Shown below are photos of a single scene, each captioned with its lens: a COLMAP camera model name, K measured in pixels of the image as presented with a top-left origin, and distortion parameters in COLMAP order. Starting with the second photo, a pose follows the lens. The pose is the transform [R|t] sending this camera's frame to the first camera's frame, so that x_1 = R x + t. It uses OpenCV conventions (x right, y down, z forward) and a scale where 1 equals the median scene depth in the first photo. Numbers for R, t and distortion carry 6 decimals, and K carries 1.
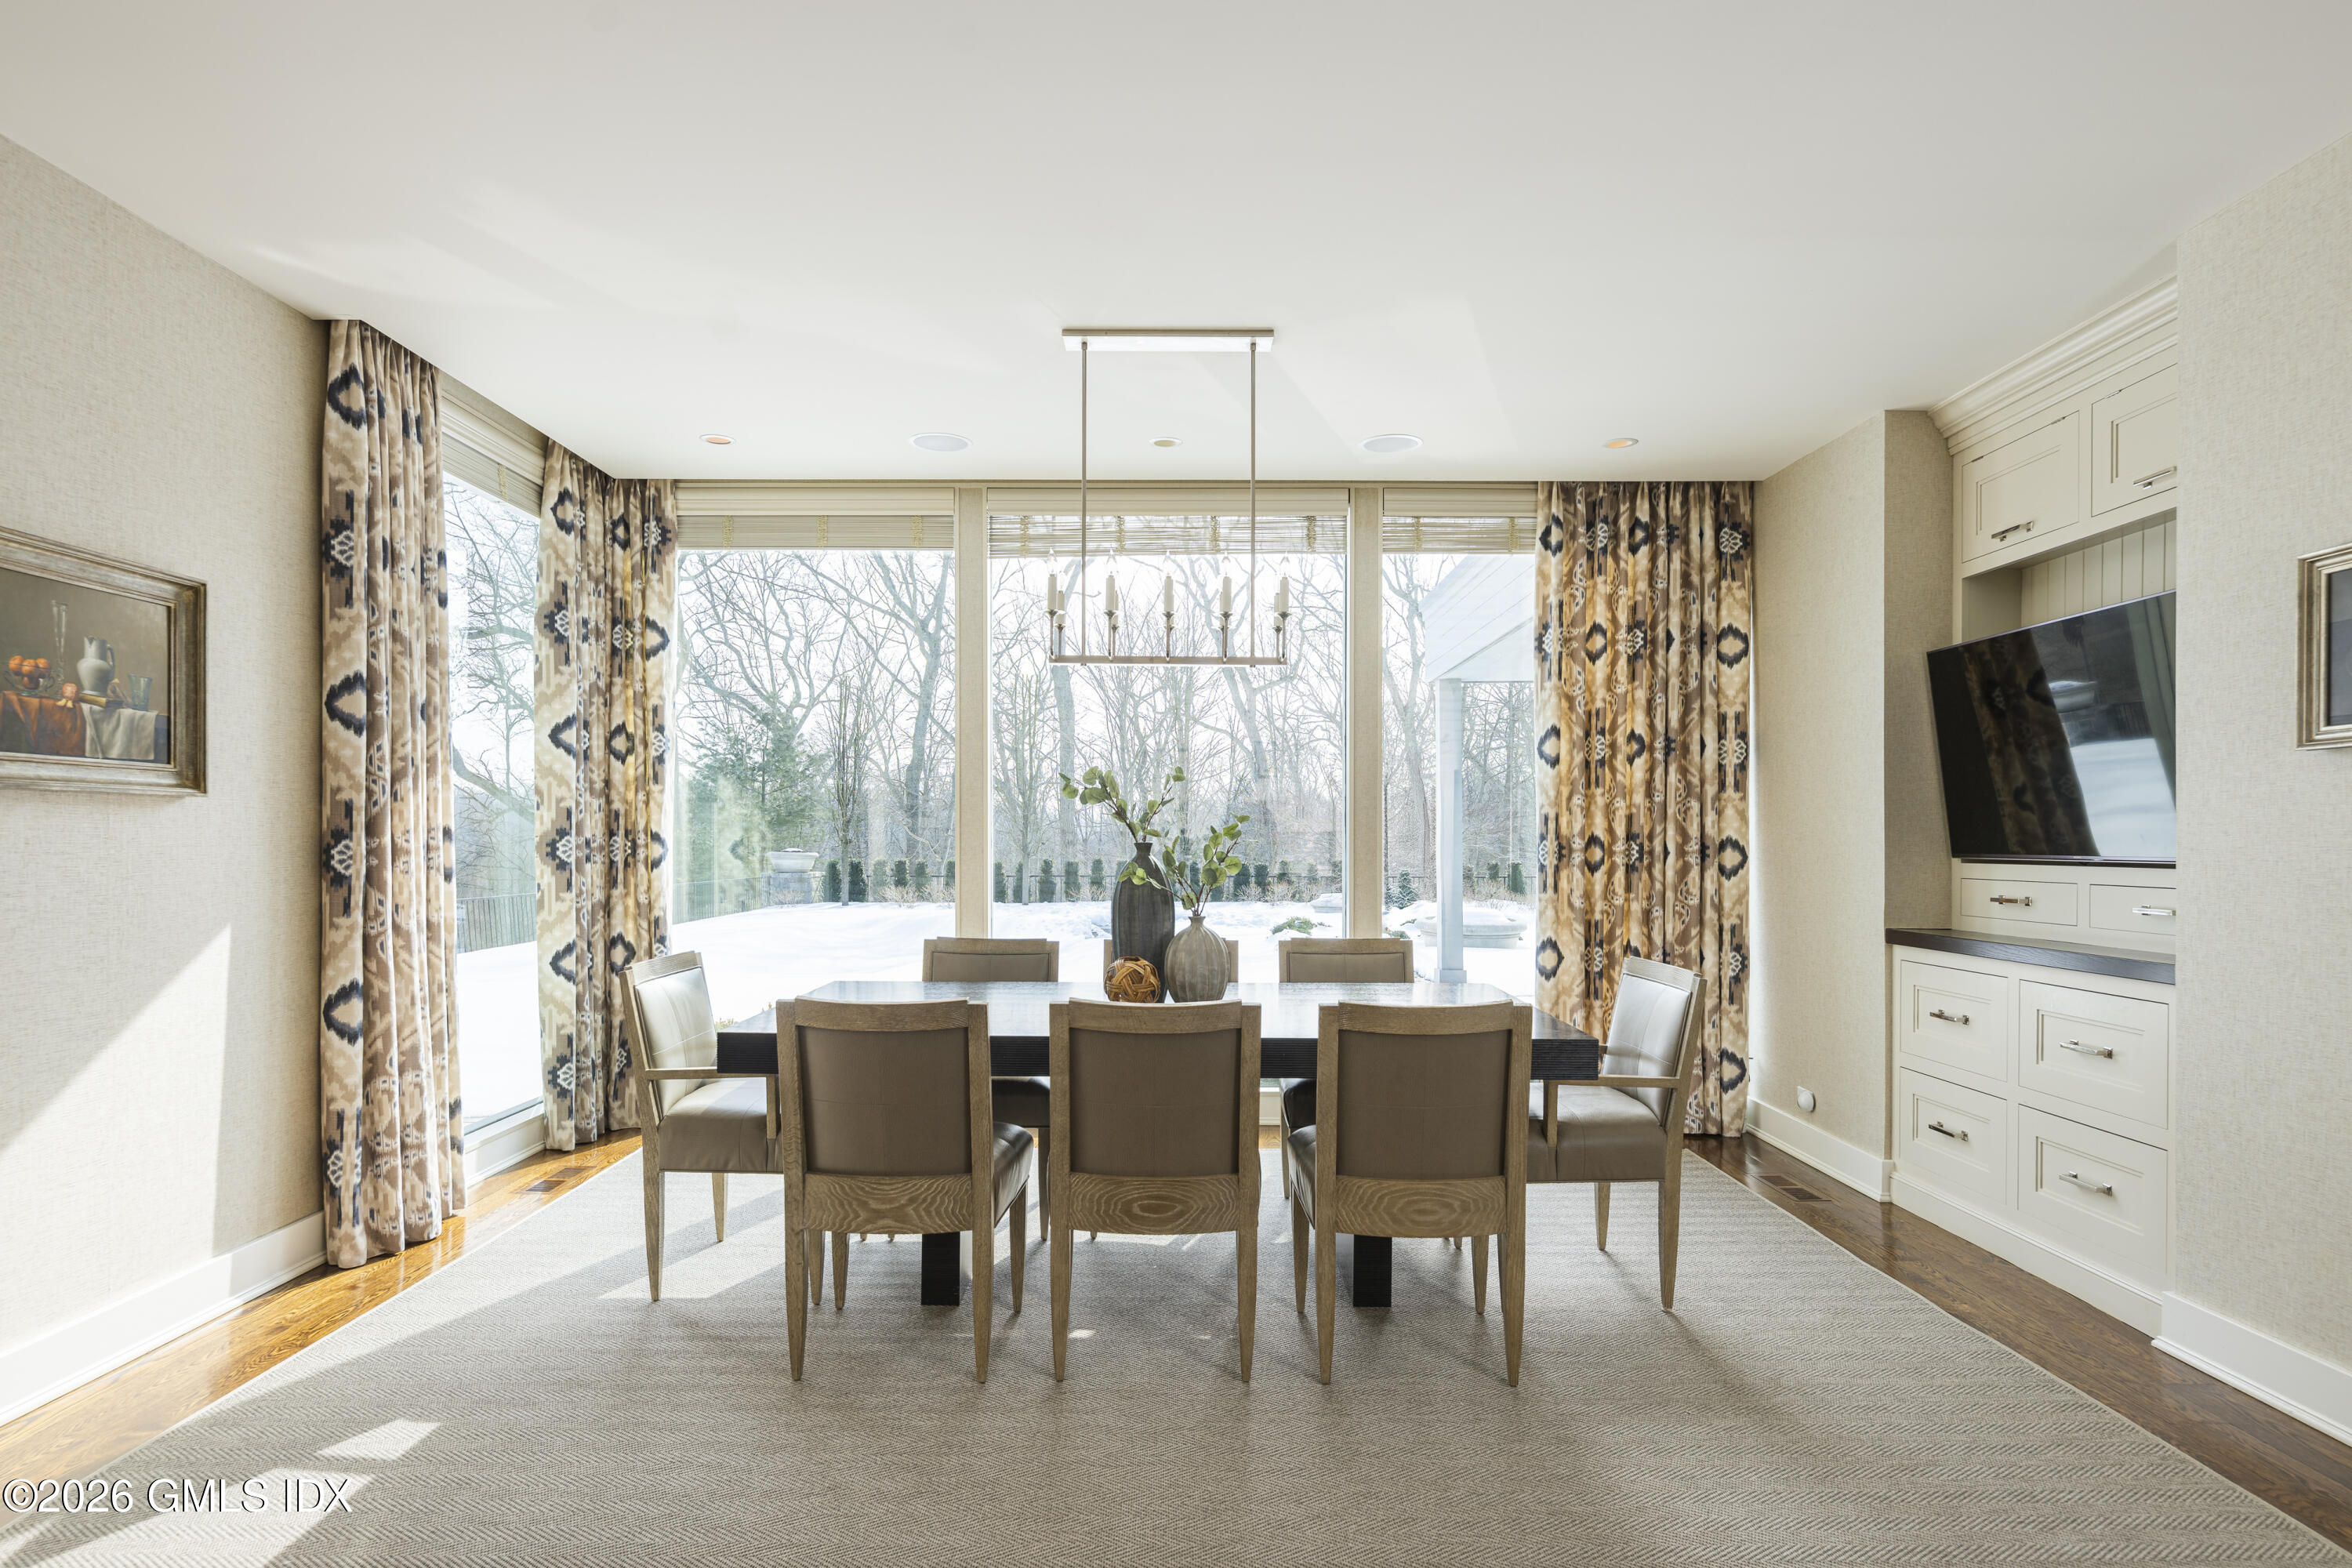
lens RADIAL K [[1261.7, 0, 1176.9], [0, 1261.7, 844.4], [0, 0, 1]] dist [0.000361, 0.000159]
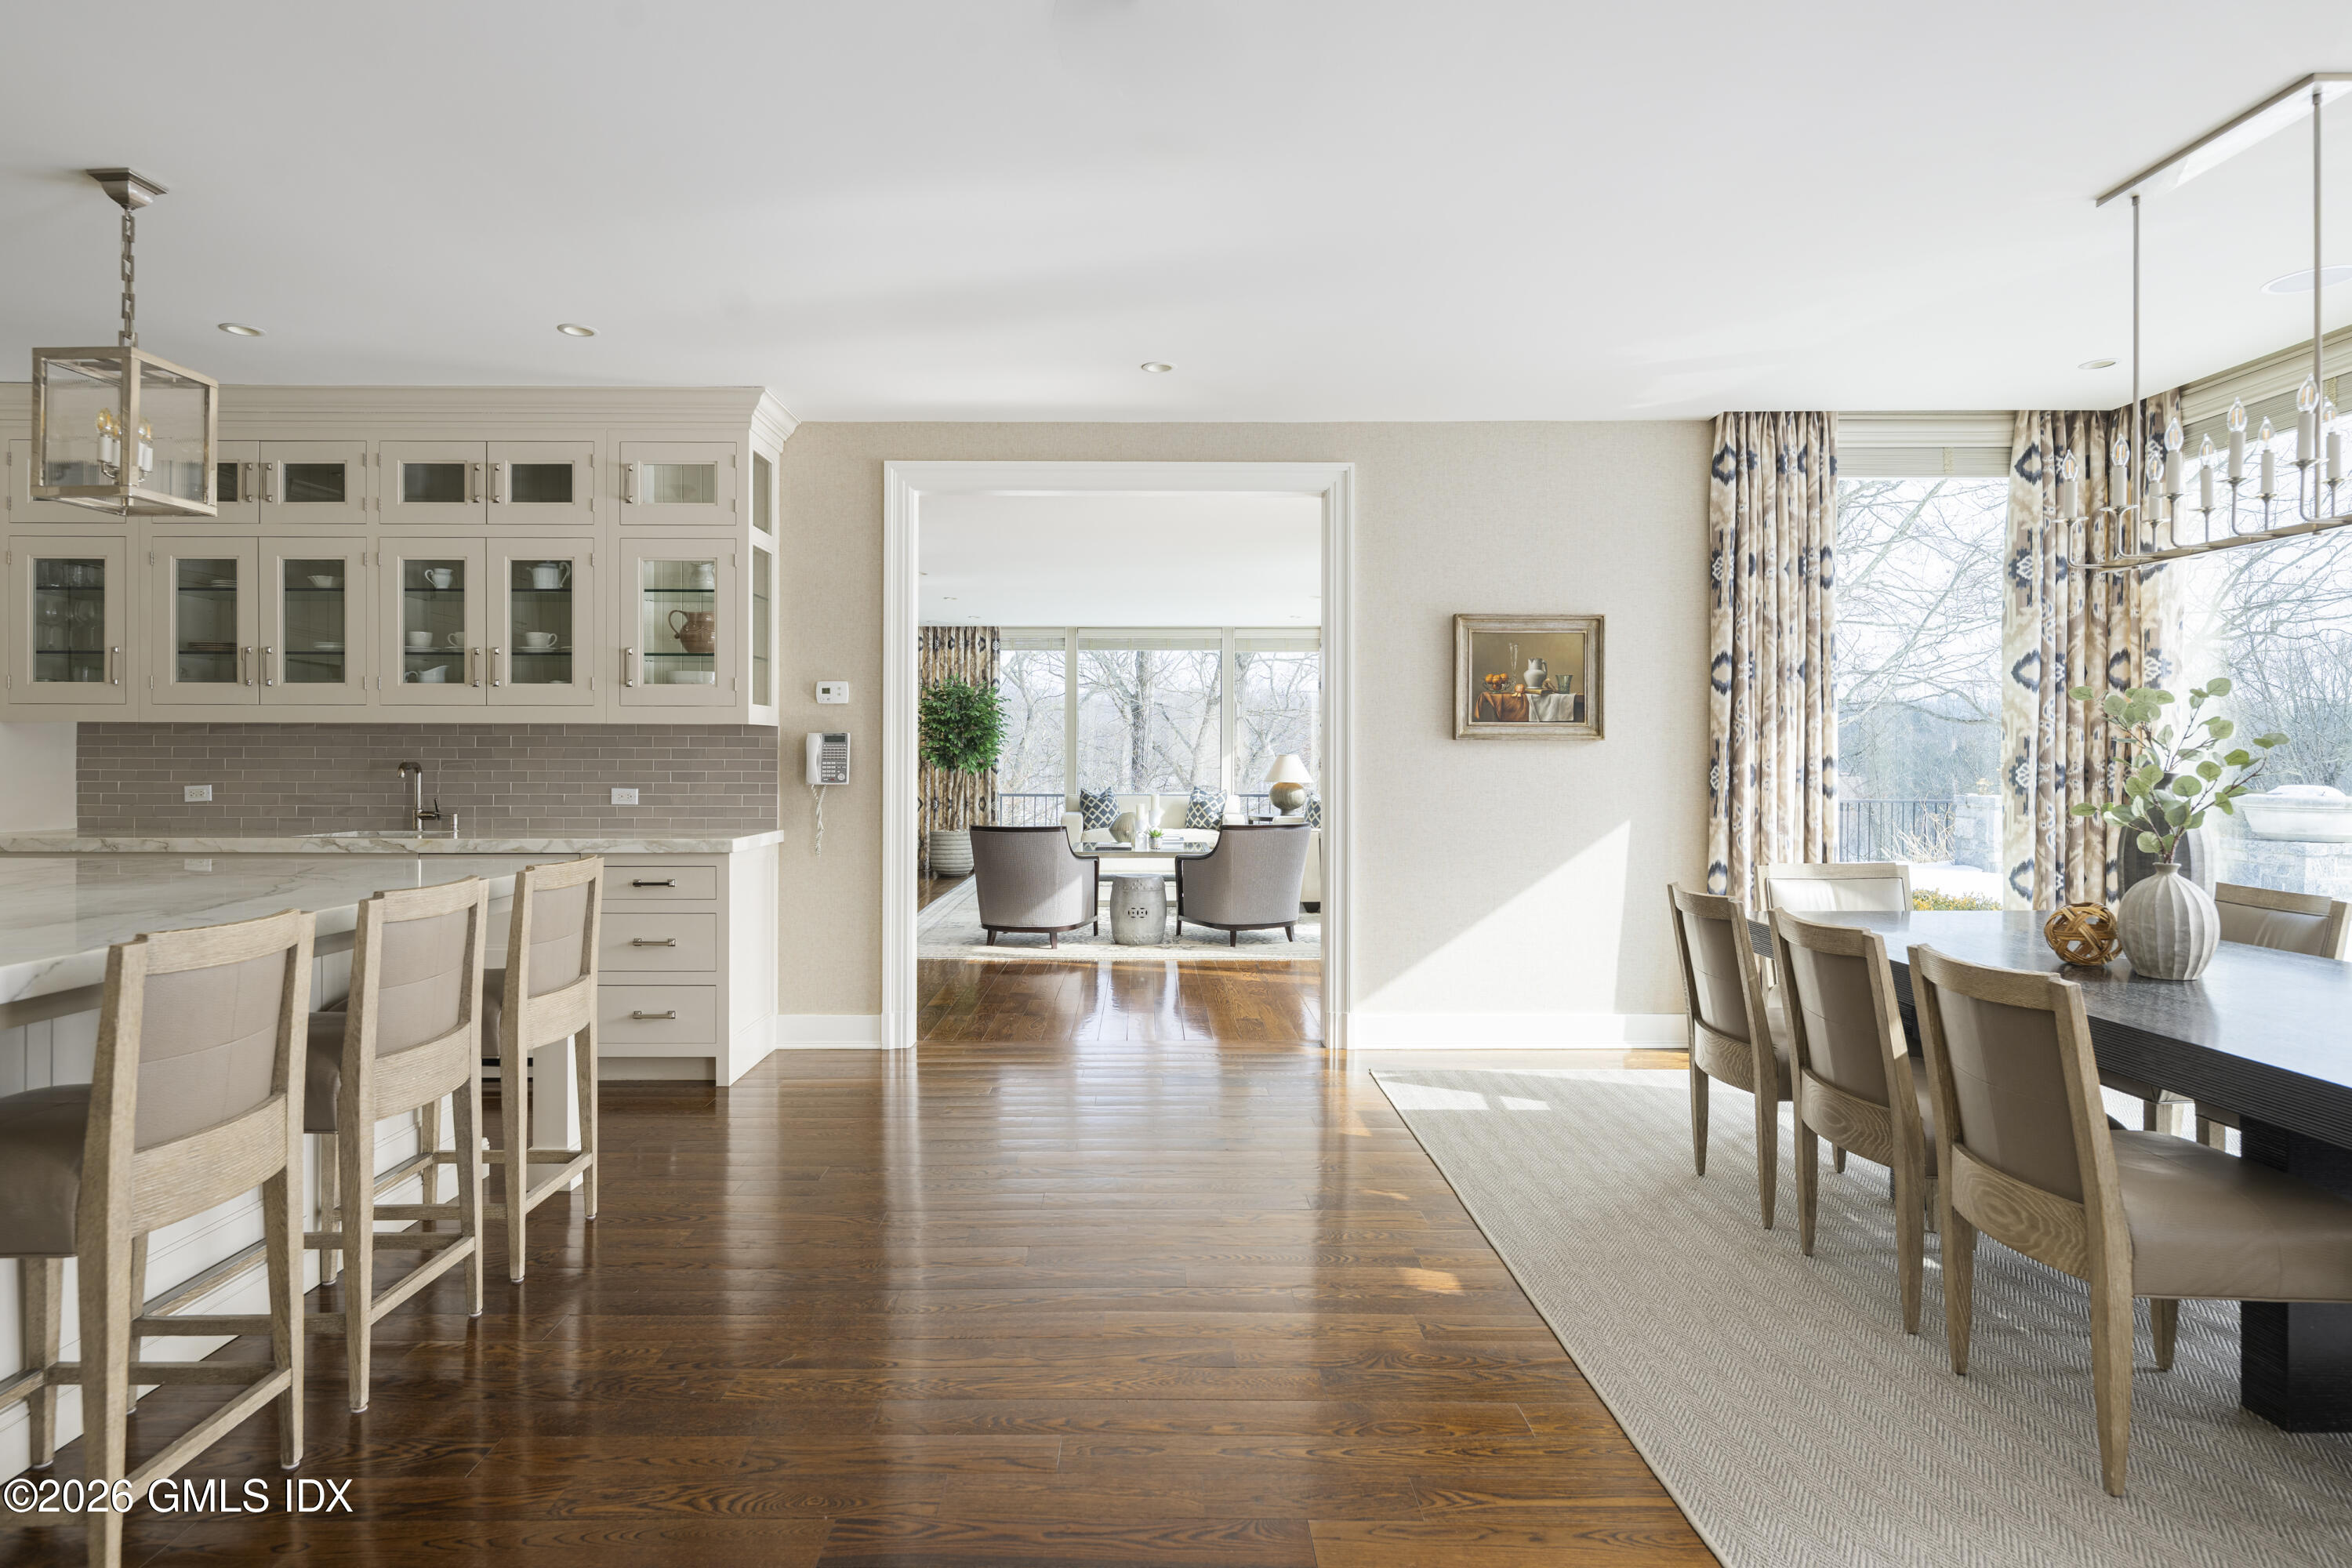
lens RADIAL K [[1296.0, 0, 1177.4], [0, 1296.0, 753.0], [0, 0, 1]] dist [-0.000225, 0.000209]
pose [[0.000985, -0.003024, -0.999995, 0.816812], [-0.007237, 0.999969, -0.003031, -0.008895], [0.999973, 0.007240, 0.000963, 0.347146]]
